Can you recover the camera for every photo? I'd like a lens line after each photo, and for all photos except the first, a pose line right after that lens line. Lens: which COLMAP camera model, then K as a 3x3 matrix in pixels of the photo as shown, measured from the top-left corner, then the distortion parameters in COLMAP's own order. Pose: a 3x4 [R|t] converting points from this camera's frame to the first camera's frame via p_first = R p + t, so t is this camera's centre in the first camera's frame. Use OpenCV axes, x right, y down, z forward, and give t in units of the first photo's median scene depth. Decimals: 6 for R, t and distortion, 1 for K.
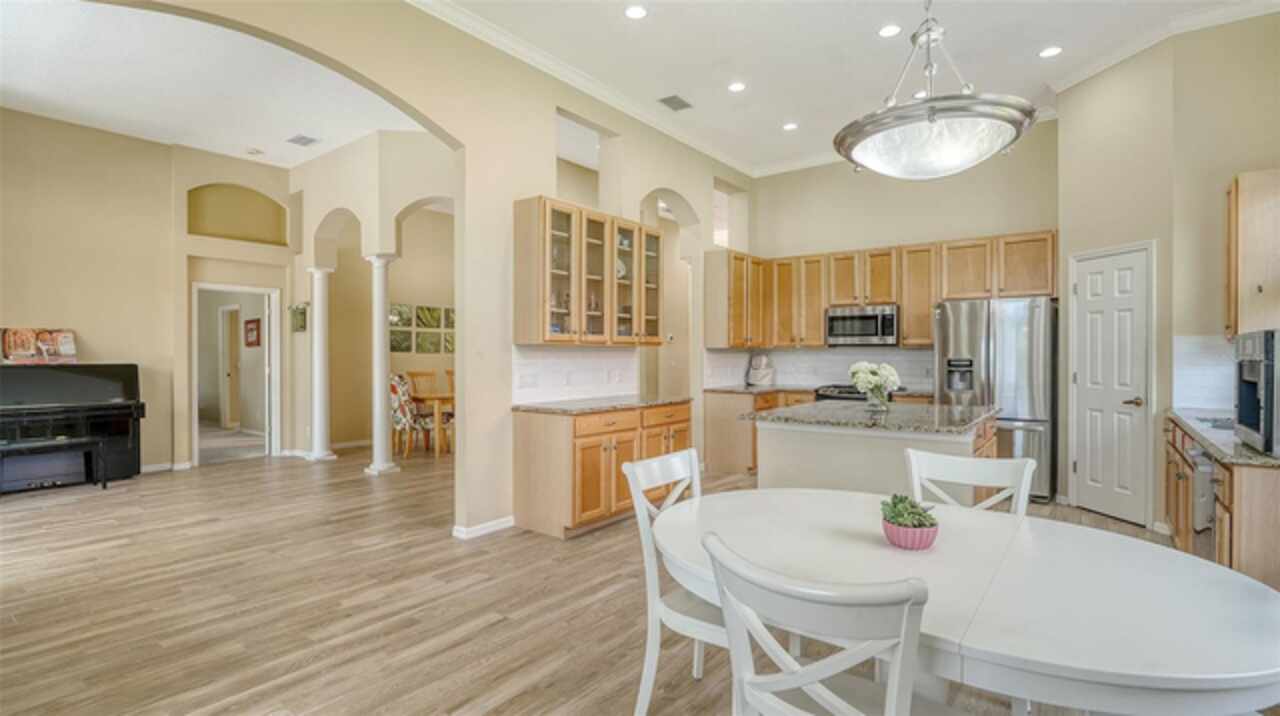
lens RADIAL K [[605.3, 0, 636.6], [0, 605.3, 362.2], [0, 0, 1]] dist [-0.014054, 0.000027]
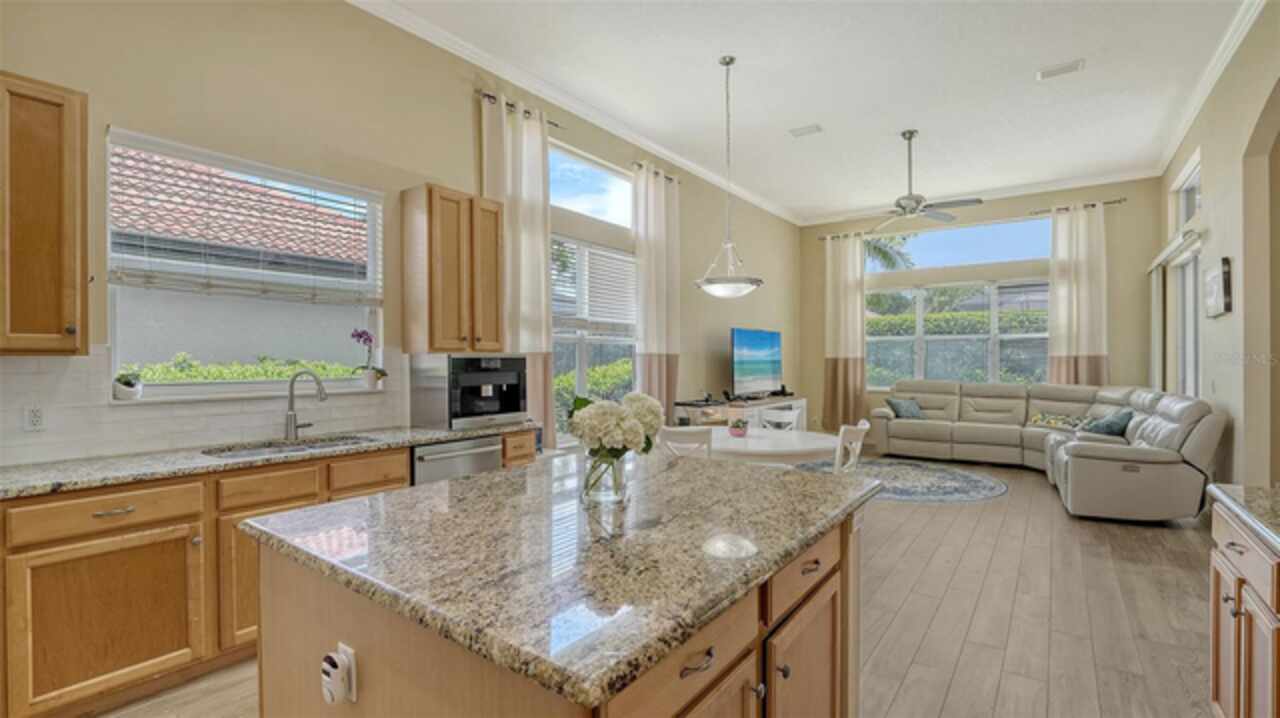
lens RADIAL K [[568.5, 0, 653.0], [0, 568.5, 359.8], [0, 0, 1]] dist [-0.001378, -0.000277]
pose [[-0.999238, 0.003286, -0.038887, 0.308780], [0.002685, 0.999876, 0.015510, -0.026107], [0.038933, 0.015394, -0.999123, 1.164635]]
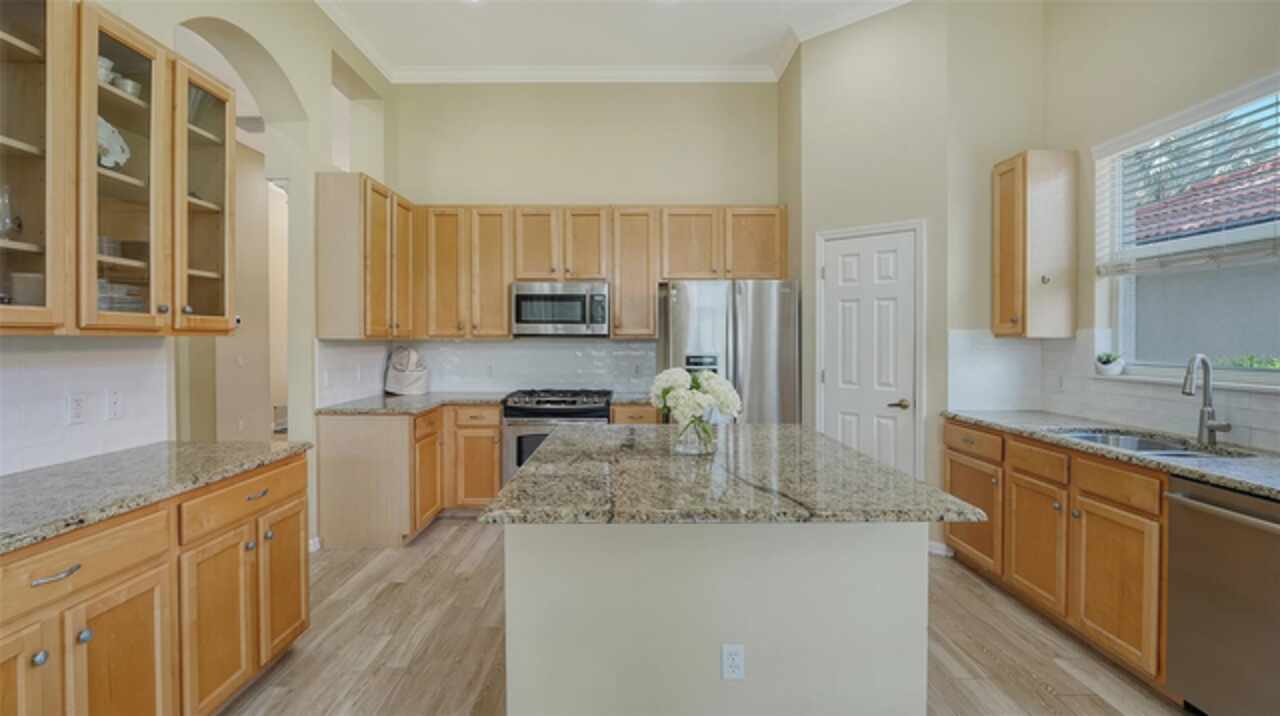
lens RADIAL K [[588.8, 0, 647.9], [0, 588.8, 347.5], [0, 0, 1]] dist [-0.009171, 0.000181]
pose [[0.776247, -0.006694, 0.630393, 0.005598], [0.007848, 0.999969, 0.000955, -0.016873], [-0.630379, 0.004206, 0.776276, 0.472573]]
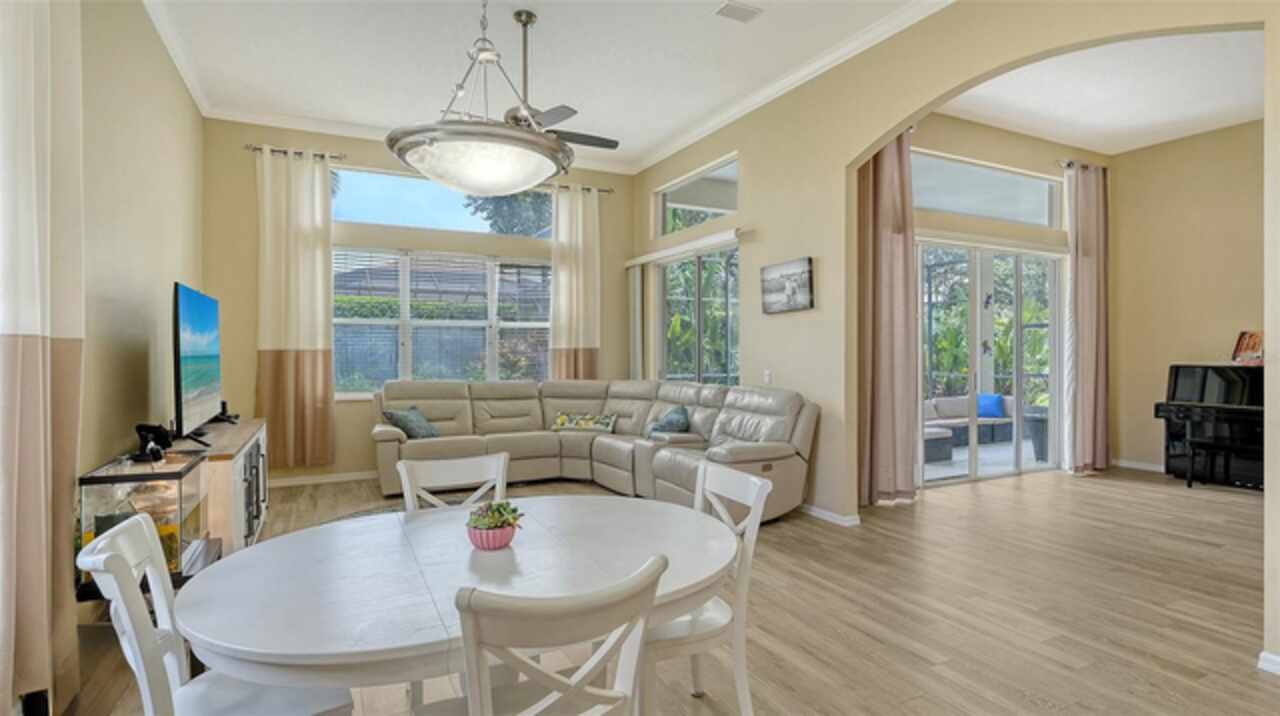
lens RADIAL K [[629.7, 0, 640.0], [0, 629.7, 358.0], [0, 0, 1]] dist [-0.017167, -0.000265]
pose [[-0.432234, 0.013293, -0.901664, 0.445039], [-0.012076, 0.999716, 0.020527, -0.021235], [0.901681, 0.019761, -0.431950, 0.562034]]
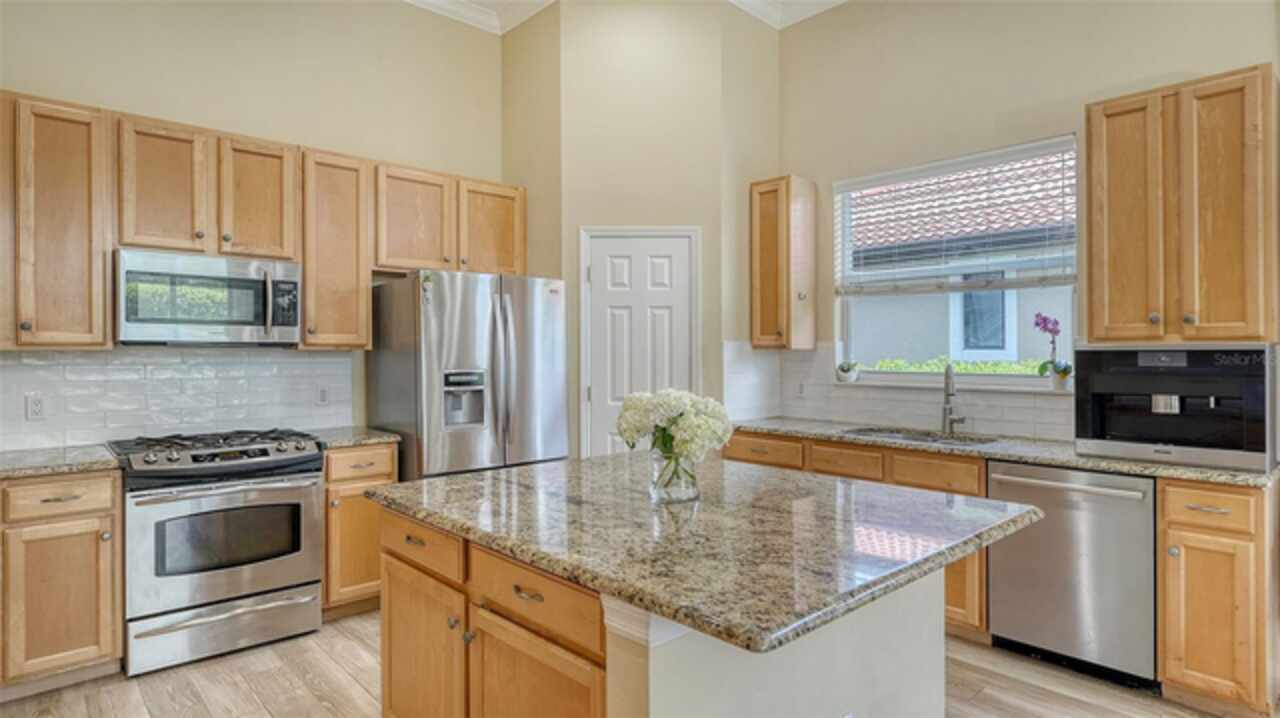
lens RADIAL K [[676.1, 0, 624.3], [0, 676.1, 357.7], [0, 0, 1]] dist [-0.003993, -0.000717]
pose [[0.163182, -0.008979, 0.986555, -0.084098], [0.013698, 0.999883, 0.006835, -0.022075], [-0.986501, 0.012398, 0.163286, 0.771411]]
